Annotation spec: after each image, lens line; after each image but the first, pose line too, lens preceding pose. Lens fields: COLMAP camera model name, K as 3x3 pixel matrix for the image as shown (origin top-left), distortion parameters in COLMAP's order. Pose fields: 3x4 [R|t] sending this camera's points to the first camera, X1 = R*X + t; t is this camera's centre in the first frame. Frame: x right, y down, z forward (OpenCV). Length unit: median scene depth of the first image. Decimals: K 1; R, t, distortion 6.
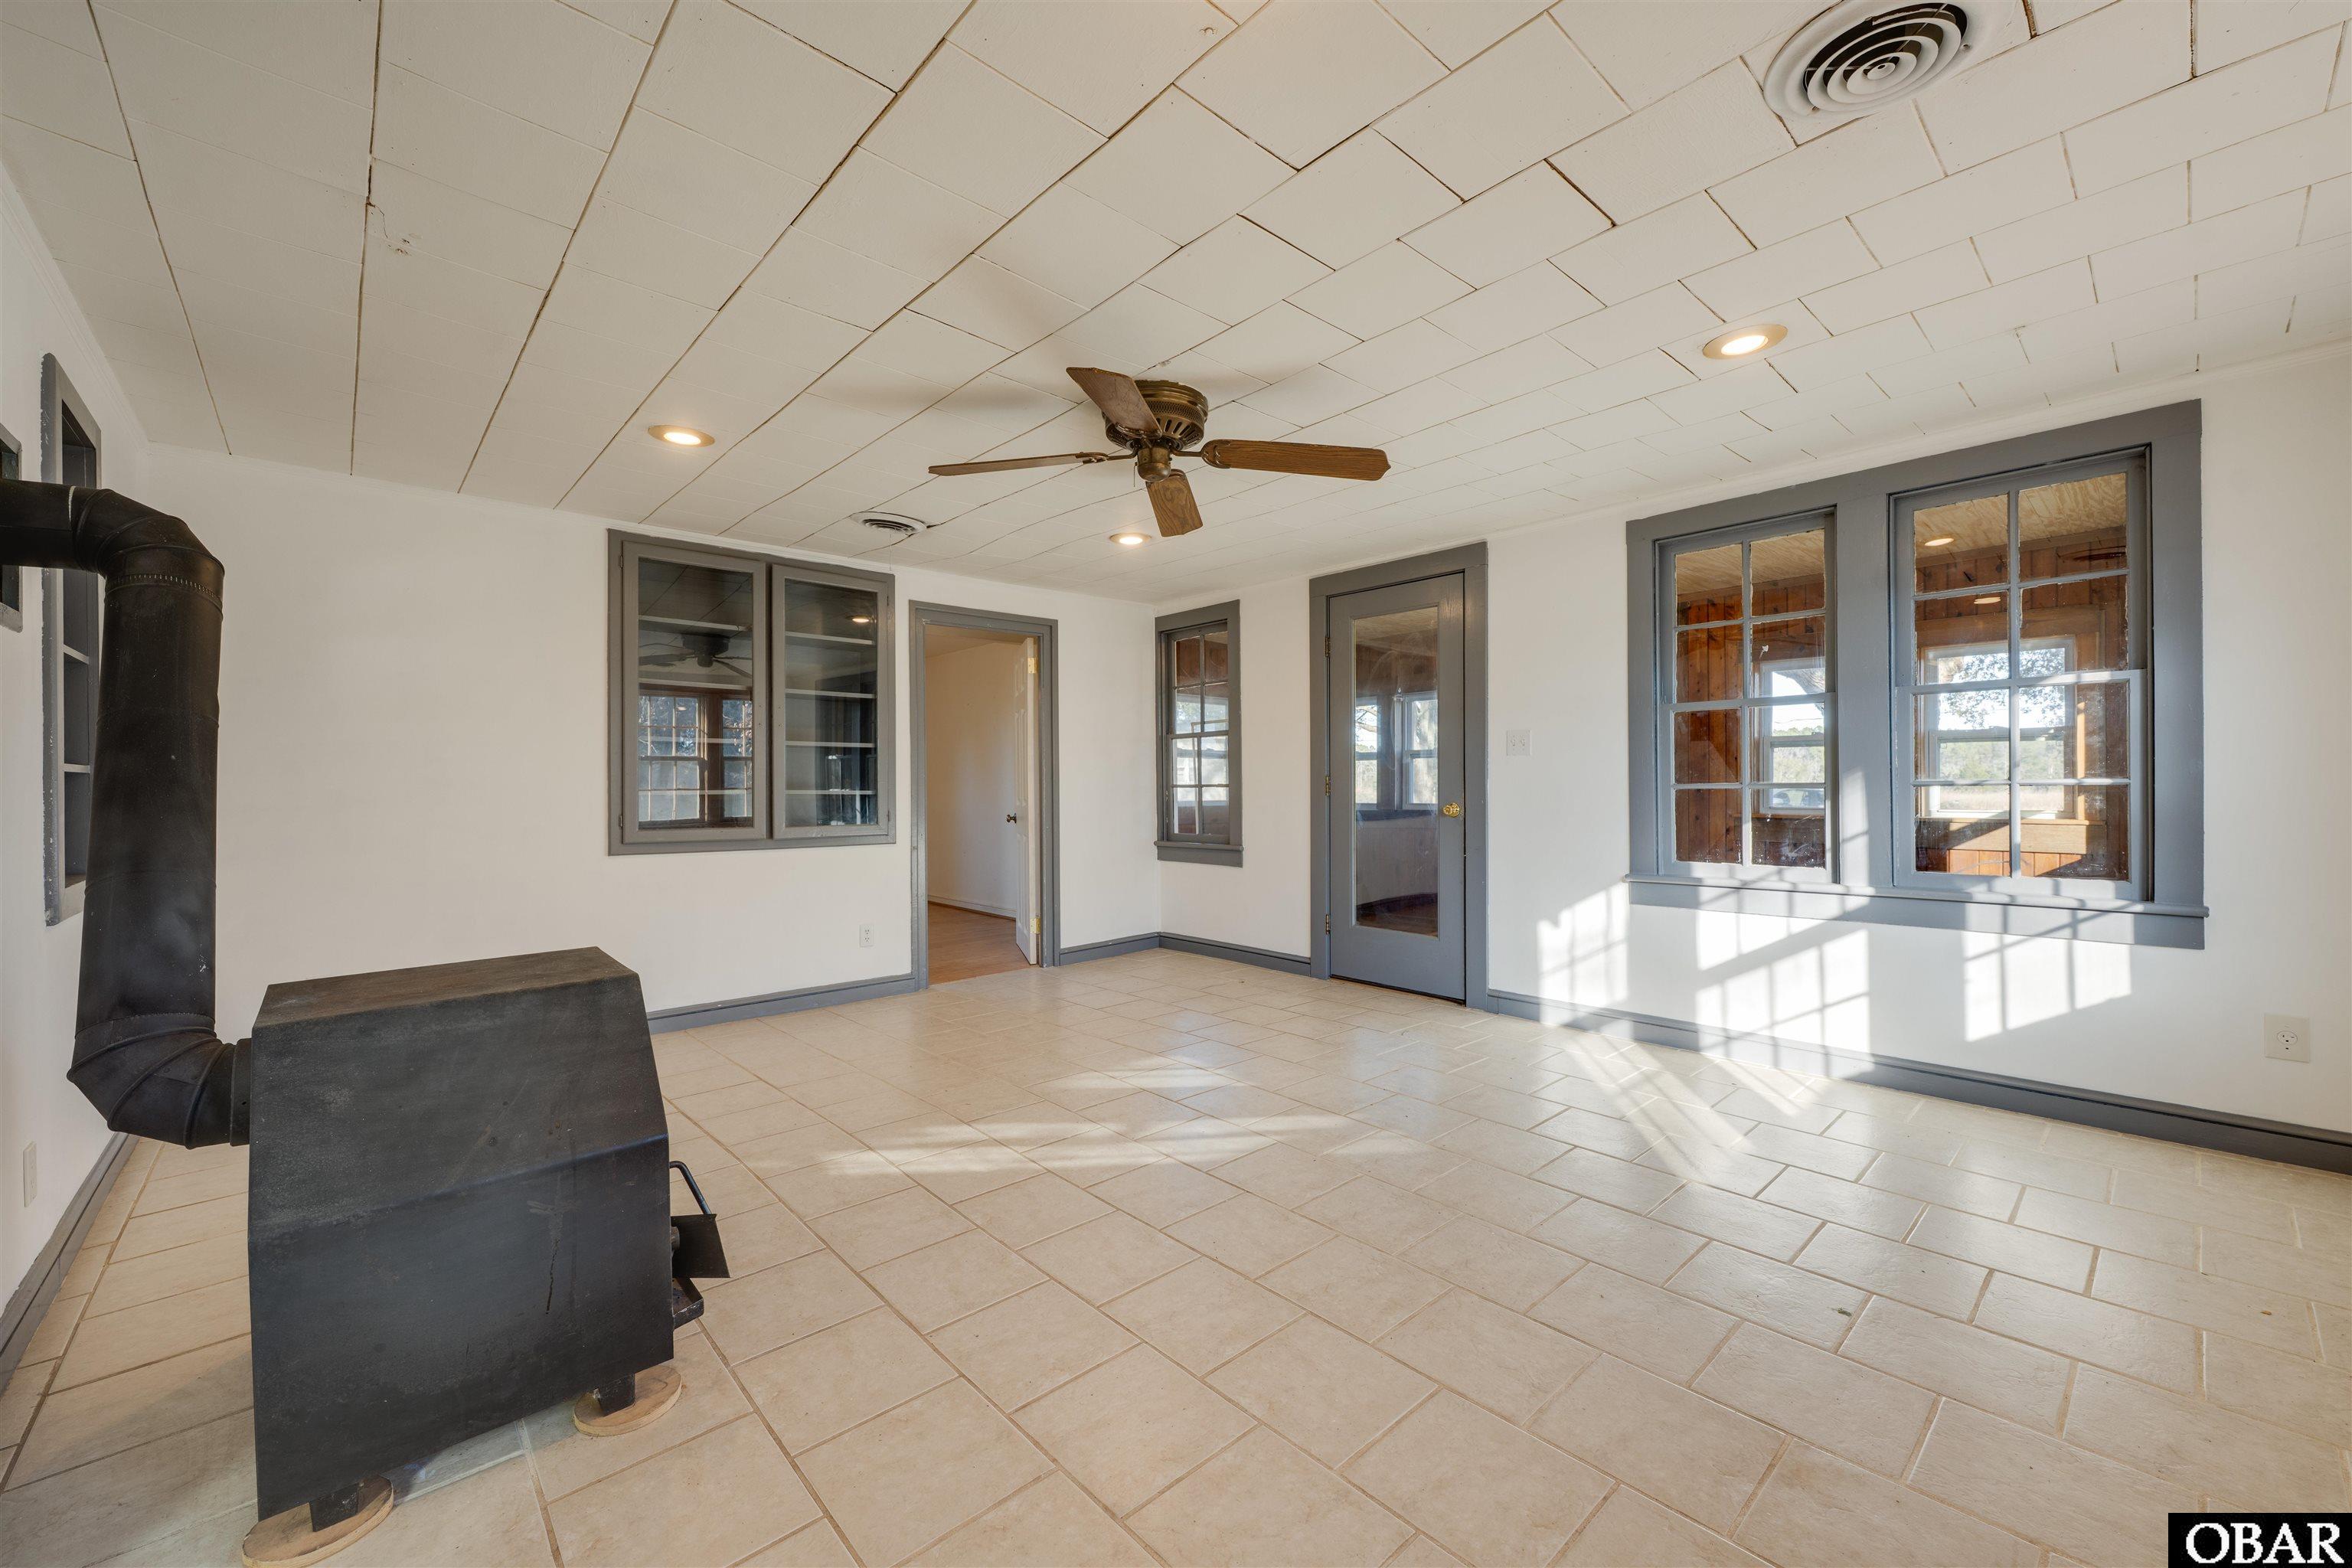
lens RADIAL K [[935.0, 0, 1195.9], [0, 935.0, 785.2], [0, 0, 1]] dist [-0.003552, -0.000487]
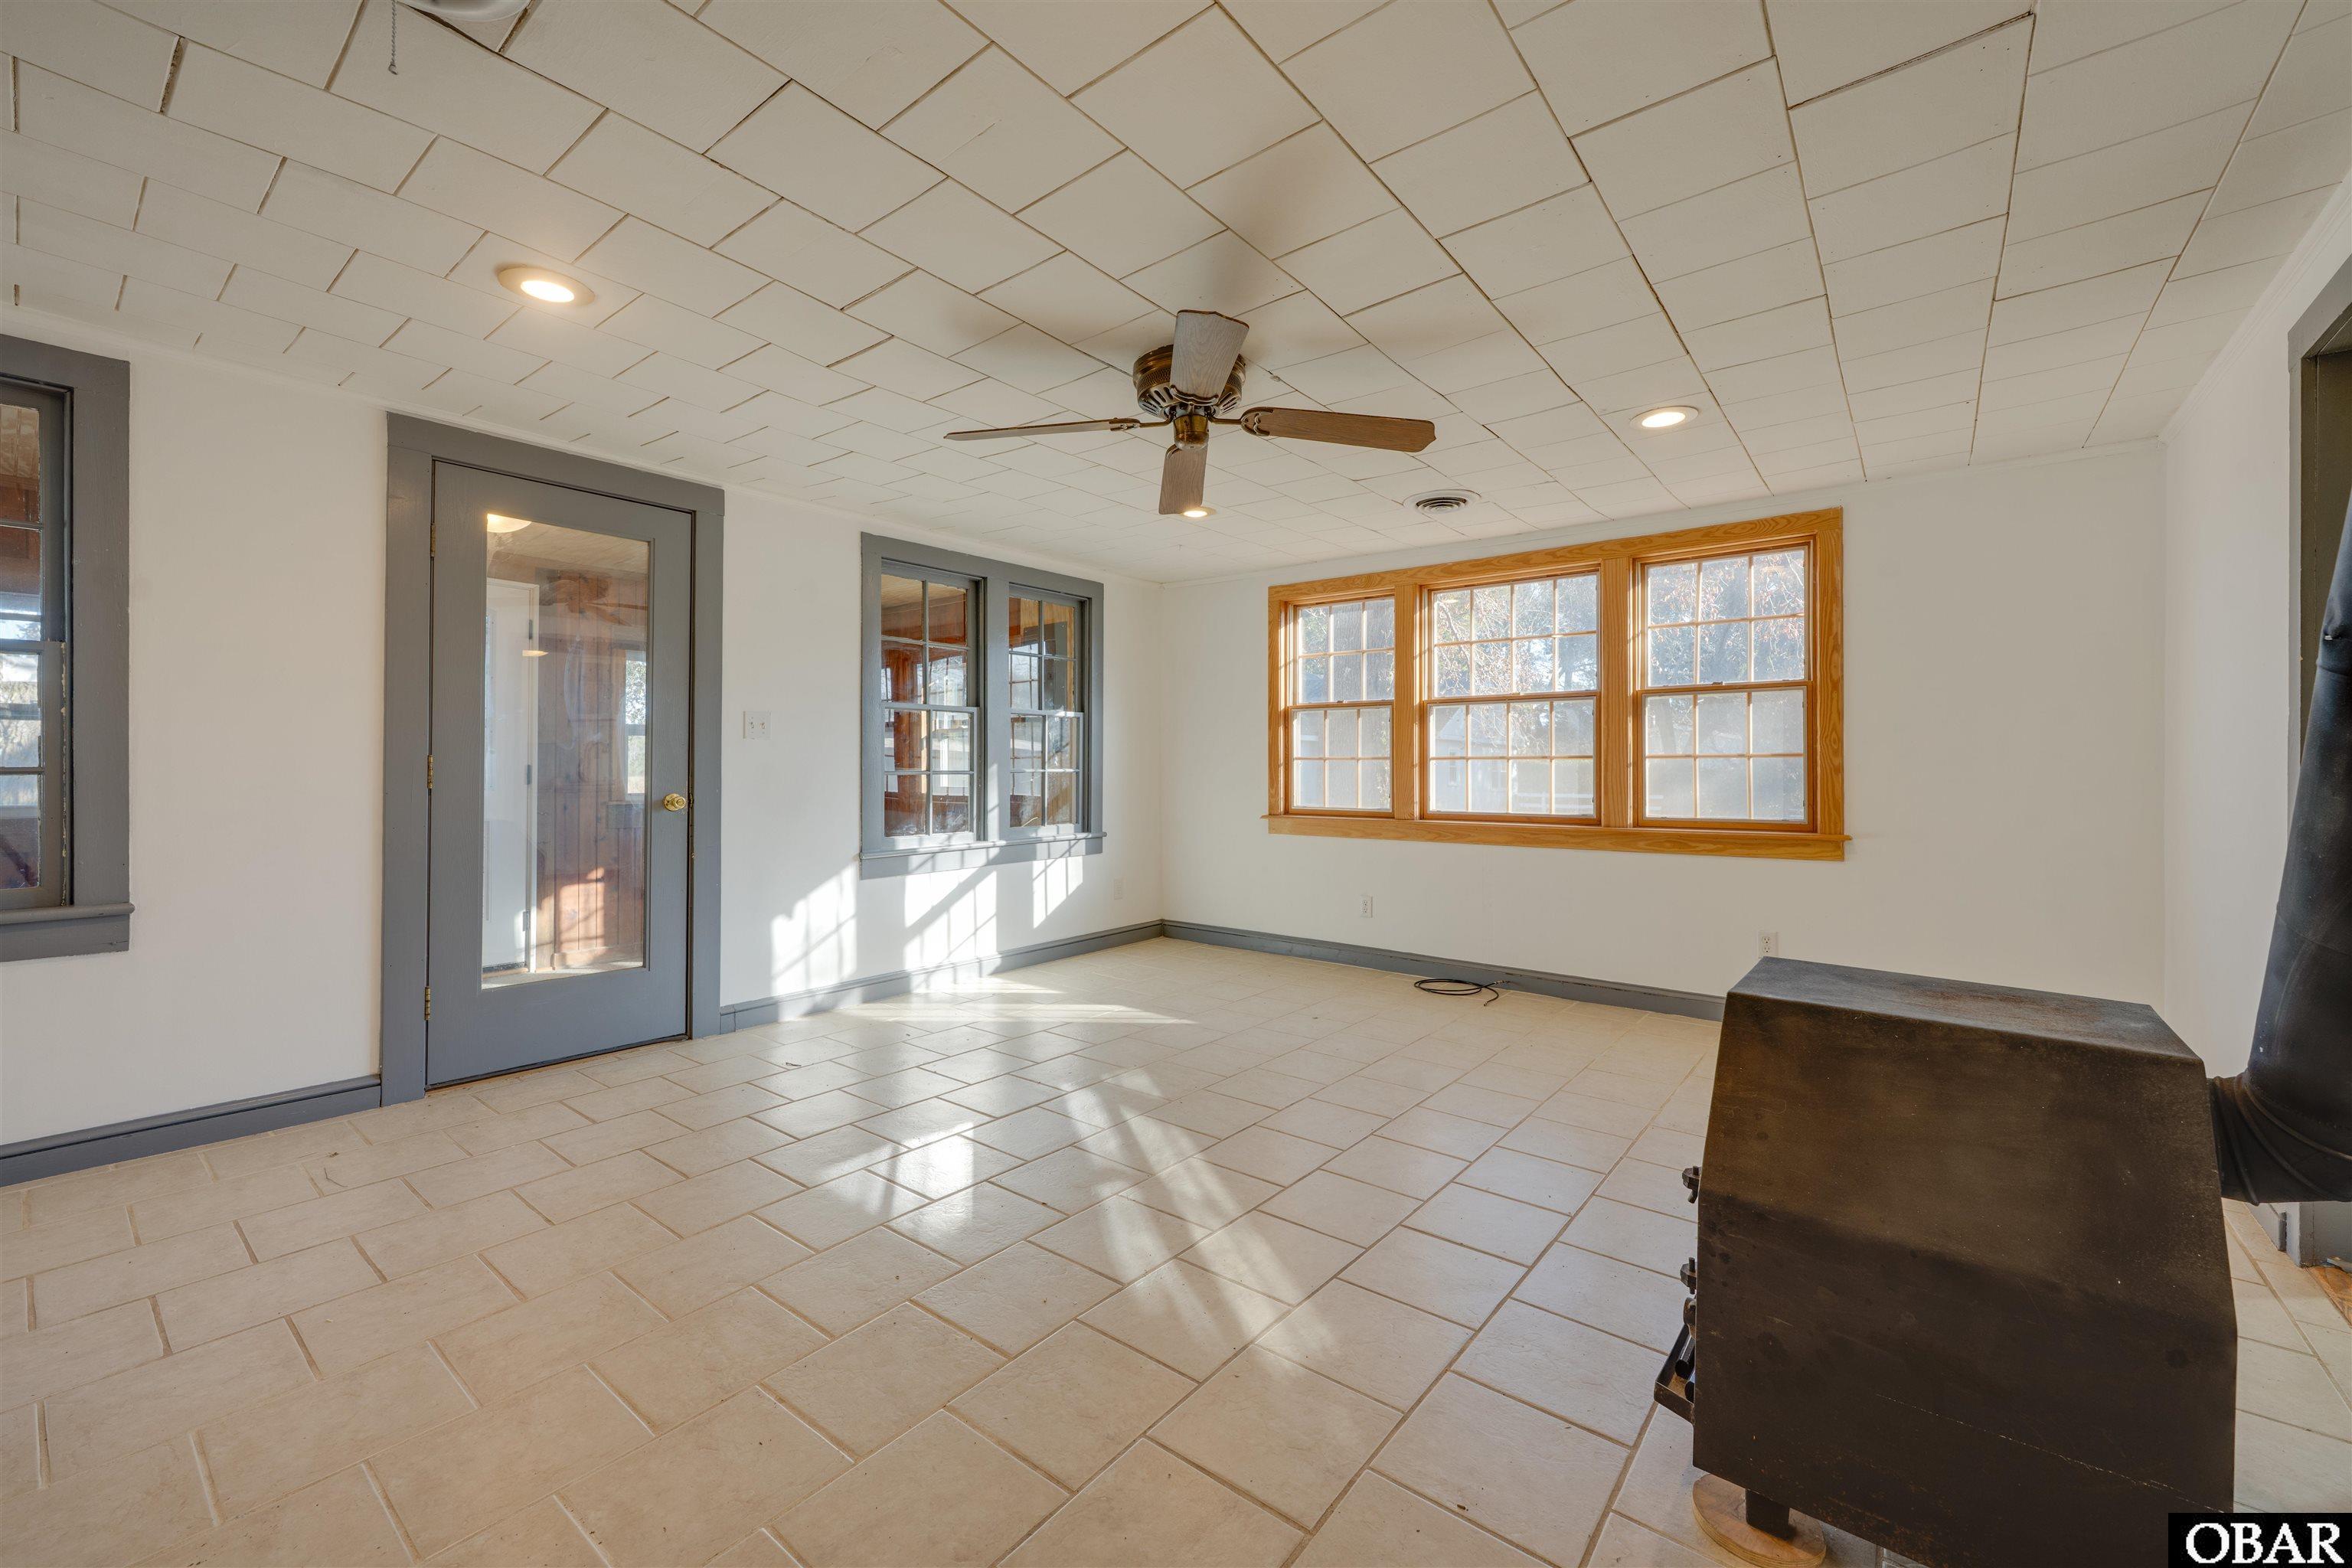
lens RADIAL K [[935.0, 0, 1197.3], [0, 935.0, 782.7], [0, 0, 1]] dist [-0.003552, -0.000487]
pose [[-0.159643, -0.014106, 0.987074, -0.727749], [-0.006372, 0.999892, 0.013258, -0.005328], [-0.987154, -0.004173, -0.159716, 0.845629]]
